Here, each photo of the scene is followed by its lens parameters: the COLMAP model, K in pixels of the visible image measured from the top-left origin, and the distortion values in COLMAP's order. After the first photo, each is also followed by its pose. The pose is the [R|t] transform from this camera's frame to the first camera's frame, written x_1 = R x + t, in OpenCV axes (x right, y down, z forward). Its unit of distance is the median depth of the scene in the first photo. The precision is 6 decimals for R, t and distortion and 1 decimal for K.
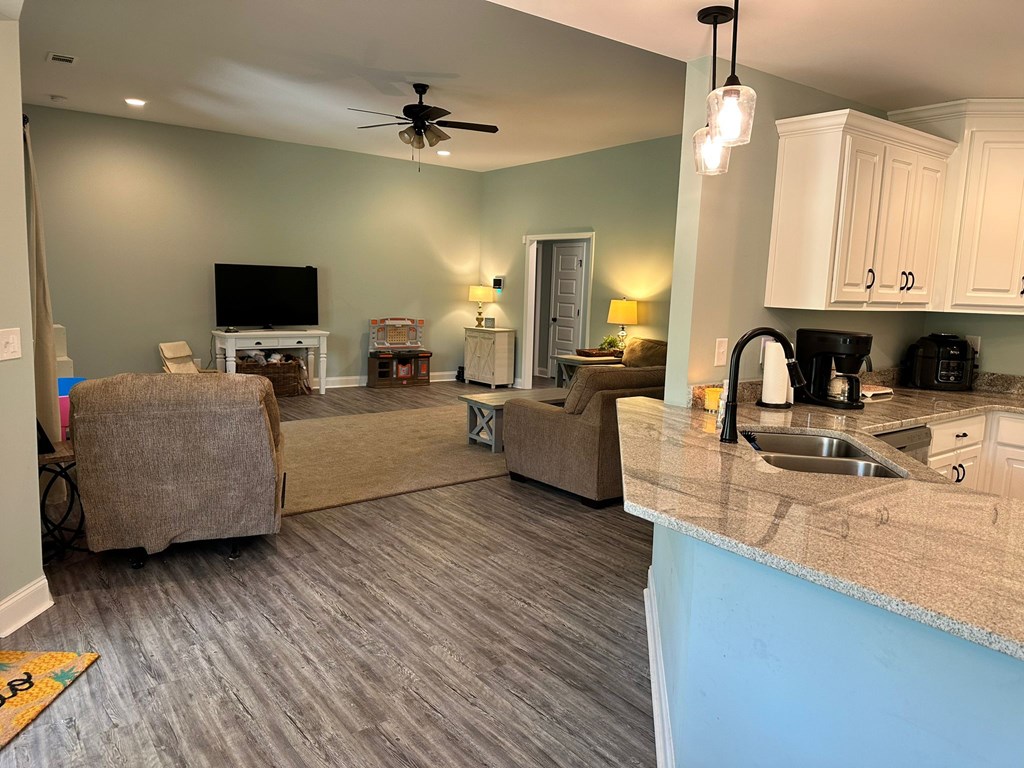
lens RADIAL K [[719.3, 0, 510.8], [0, 719.3, 379.4], [0, 0, 1]] dist [0.082245, -0.078488]
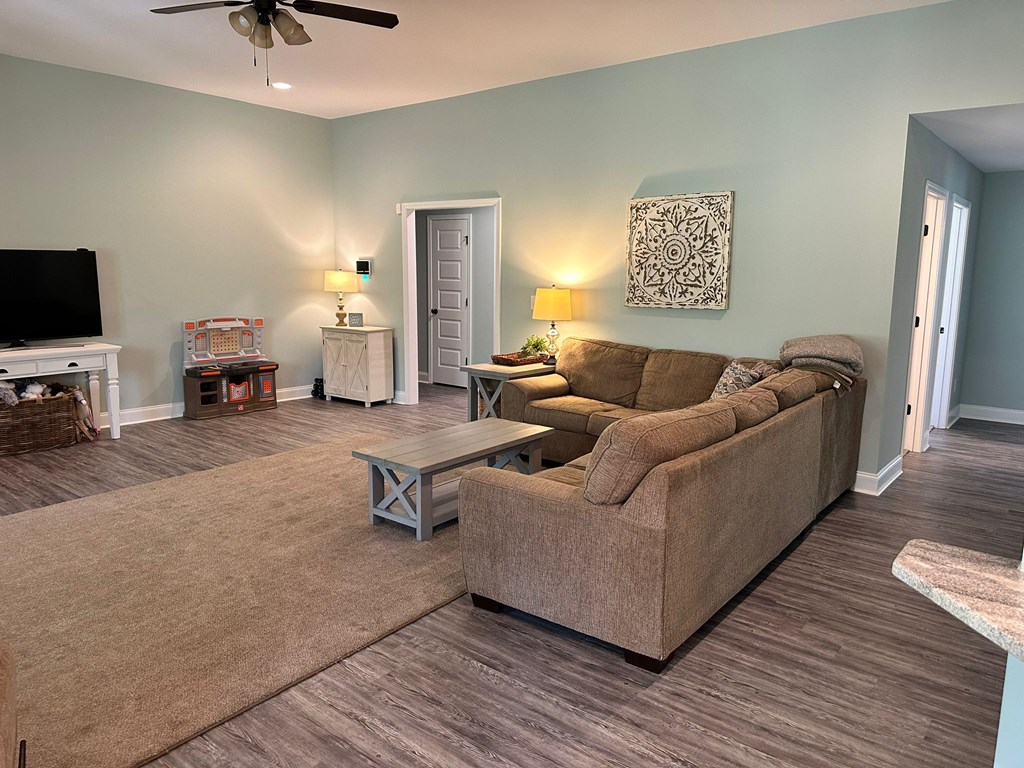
lens RADIAL K [[723.8, 0, 528.6], [0, 723.8, 376.1], [0, 0, 1]] dist [0.085914, -0.165248]
pose [[0.966175, -0.058908, 0.251070, -0.051626], [0.052699, 0.998117, 0.031389, -0.035582], [-0.252446, -0.017096, 0.967460, 0.224063]]
